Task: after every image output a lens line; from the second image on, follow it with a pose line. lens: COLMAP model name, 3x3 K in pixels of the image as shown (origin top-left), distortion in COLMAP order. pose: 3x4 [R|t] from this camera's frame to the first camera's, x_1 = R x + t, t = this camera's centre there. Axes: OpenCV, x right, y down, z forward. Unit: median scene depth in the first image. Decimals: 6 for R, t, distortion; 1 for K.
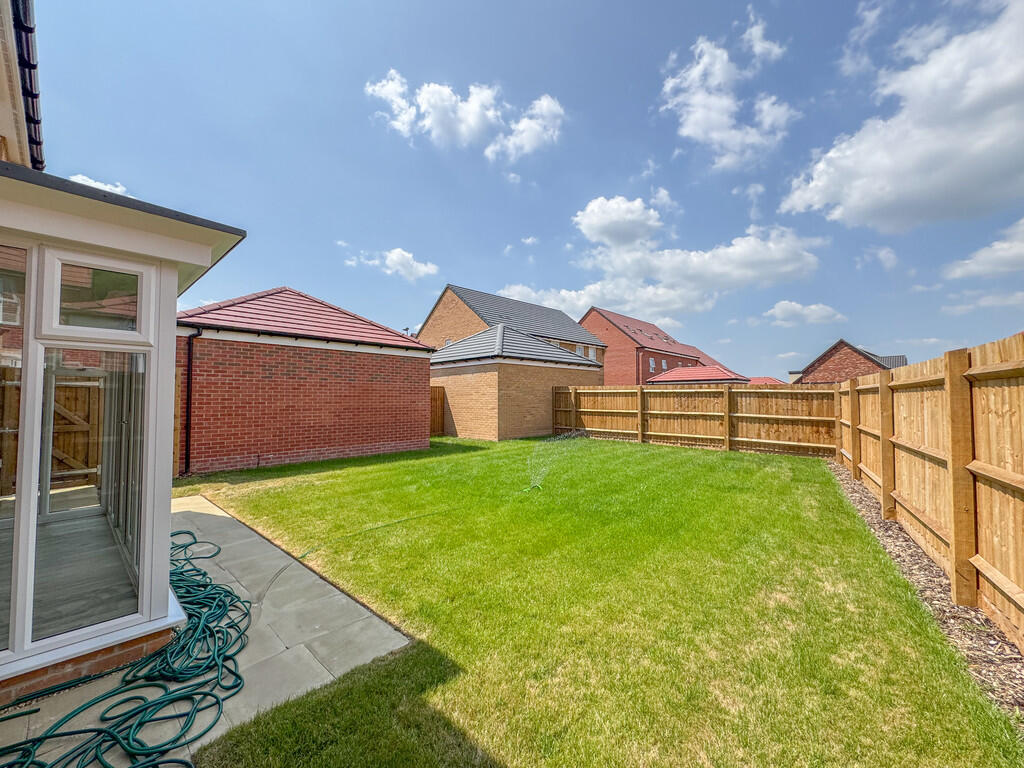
lens RADIAL K [[415.1, 0, 512.0], [0, 415.1, 384.0], [0, 0, 1]] dist [-0.002451, -0.000001]
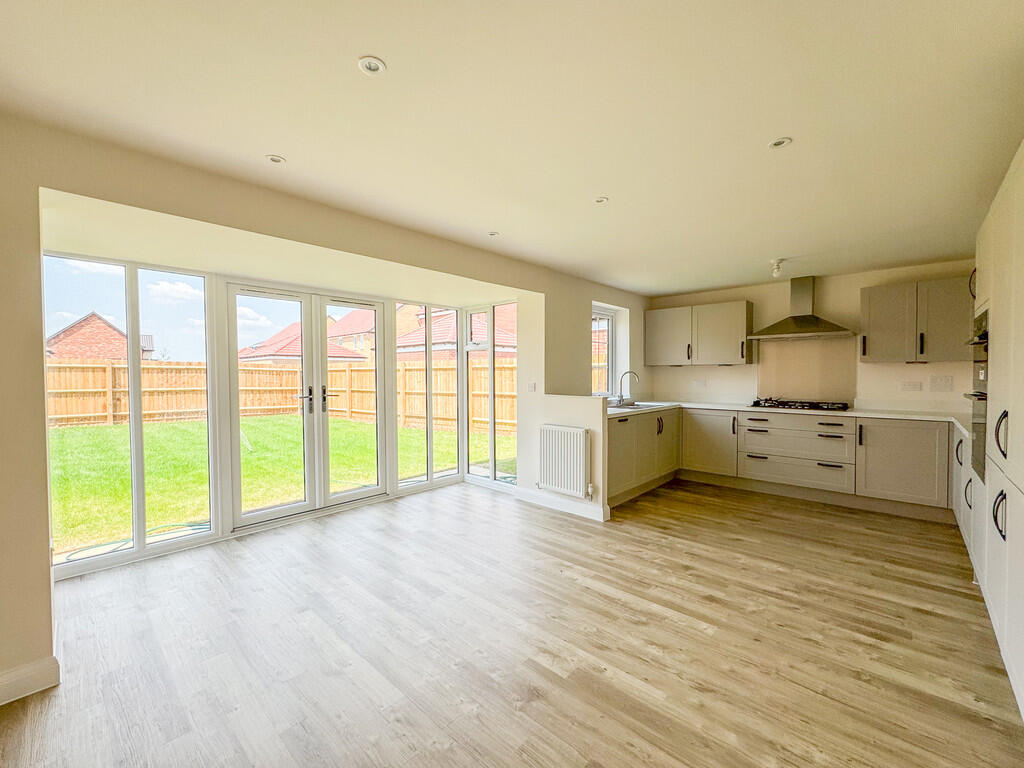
lens RADIAL K [[425.4, 0, 511.8], [0, 425.4, 381.1], [0, 0, 1]] dist [0.001797, 0.000372]
pose [[0.021342, -0.016861, 0.999630, -0.640034], [-0.033162, 0.999296, 0.017563, 0.005923], [-0.999222, -0.033525, 0.020768, 0.165098]]
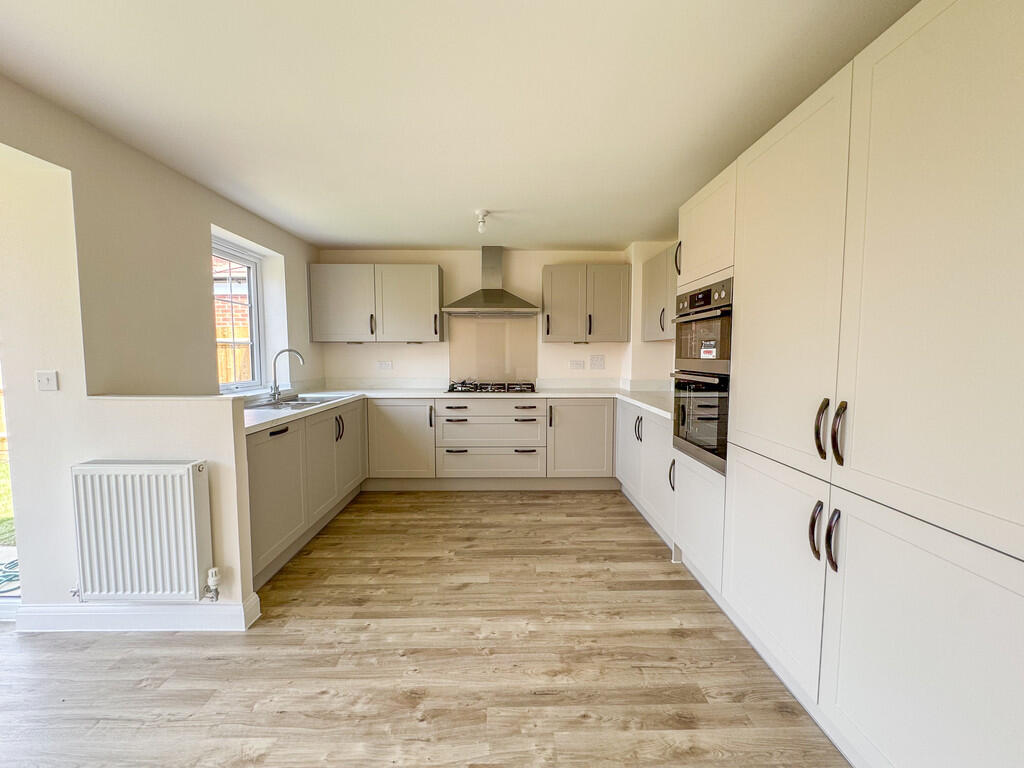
lens RADIAL K [[415.1, 0, 512.0], [0, 415.1, 384.0], [0, 0, 1]] dist [-0.002451, -0.000001]
pose [[-0.674325, -0.052467, 0.736568, -0.504496], [-0.025307, 0.998529, 0.047959, 0.005921], [-0.738000, 0.013700, -0.674661, 0.129978]]
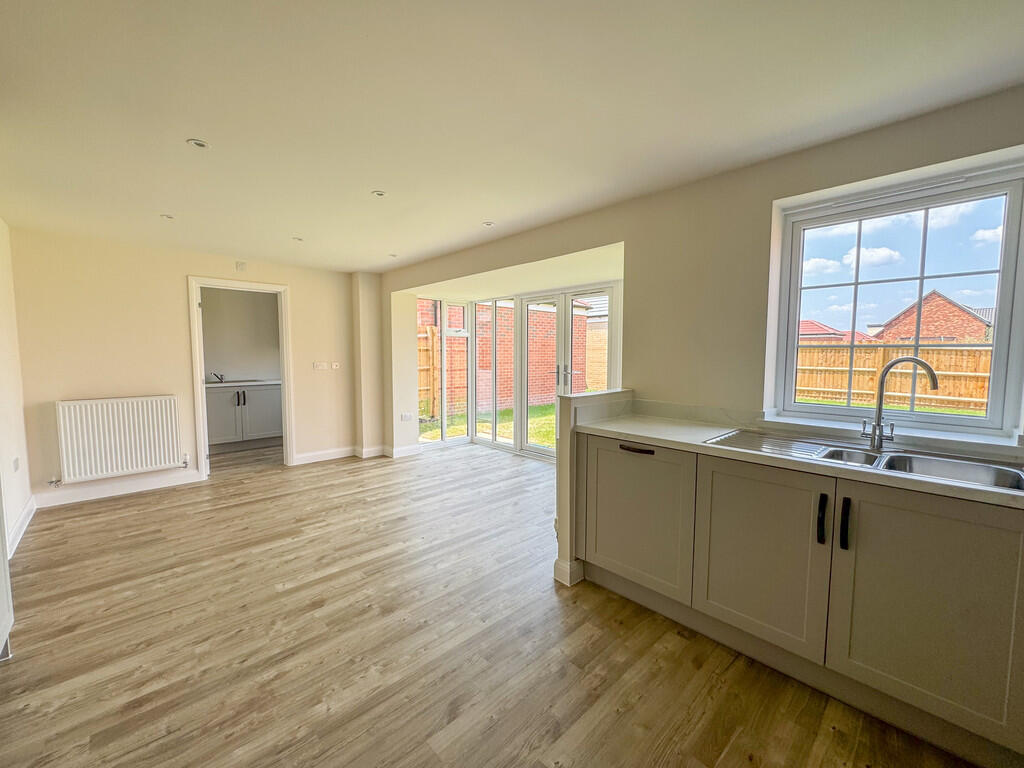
lens RADIAL K [[415.1, 0, 512.0], [0, 415.1, 384.0], [0, 0, 1]] dist [-0.002451, -0.000001]
pose [[0.996364, 0.008705, -0.084752, -0.311657], [0.000789, 0.993781, 0.111349, -0.008133], [0.085194, -0.111011, 0.990161, -0.113371]]
